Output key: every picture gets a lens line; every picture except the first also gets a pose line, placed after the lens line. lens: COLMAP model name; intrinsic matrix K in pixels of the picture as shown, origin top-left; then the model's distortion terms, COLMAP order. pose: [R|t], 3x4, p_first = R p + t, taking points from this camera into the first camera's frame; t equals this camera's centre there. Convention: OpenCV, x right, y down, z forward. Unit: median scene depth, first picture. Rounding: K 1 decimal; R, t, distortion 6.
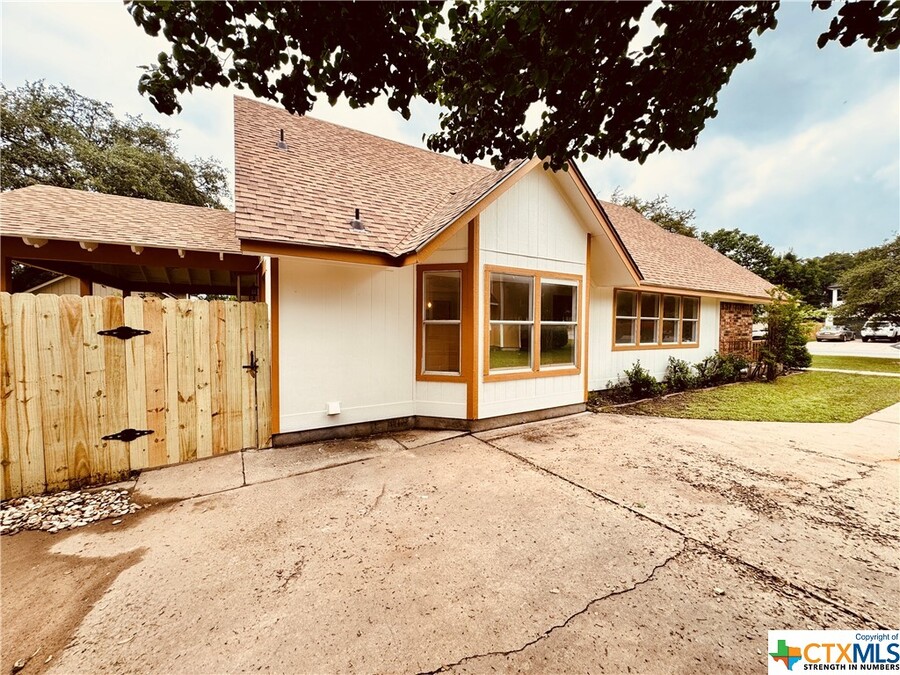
lens RADIAL K [[358.5, 0, 450.9], [0, 358.5, 335.0], [0, 0, 1]] dist [-0.002263, 0.000315]
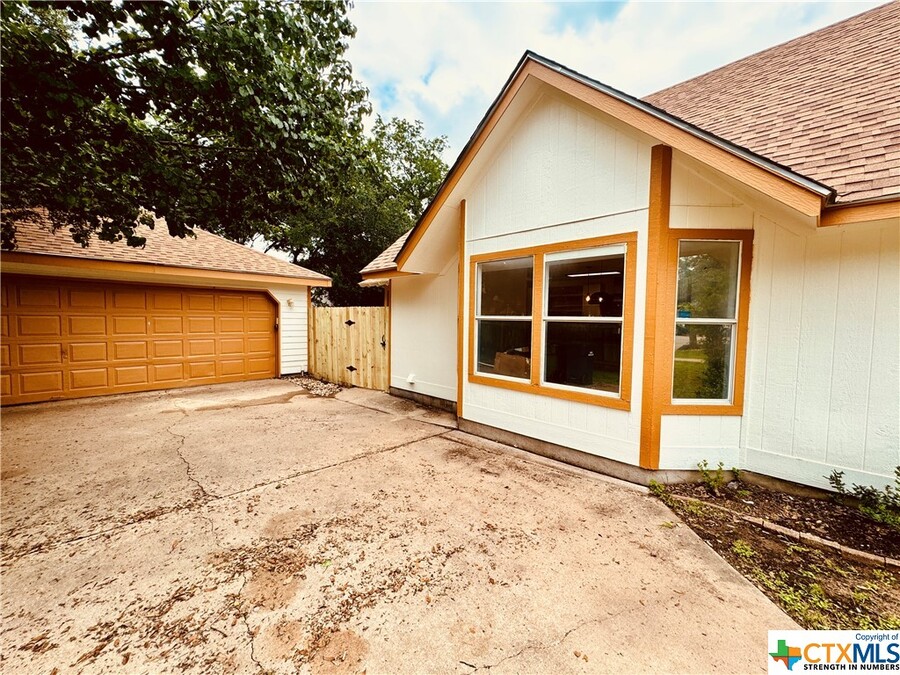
lens RADIAL K [[358.5, 0, 452.9], [0, 358.5, 338.4], [0, 0, 1]] dist [-0.002263, 0.000315]
pose [[0.256438, 0.049788, -0.965277, 1.075542], [-0.041275, 0.998326, 0.040528, -0.020237], [0.965679, 0.029449, 0.258064, 0.777659]]
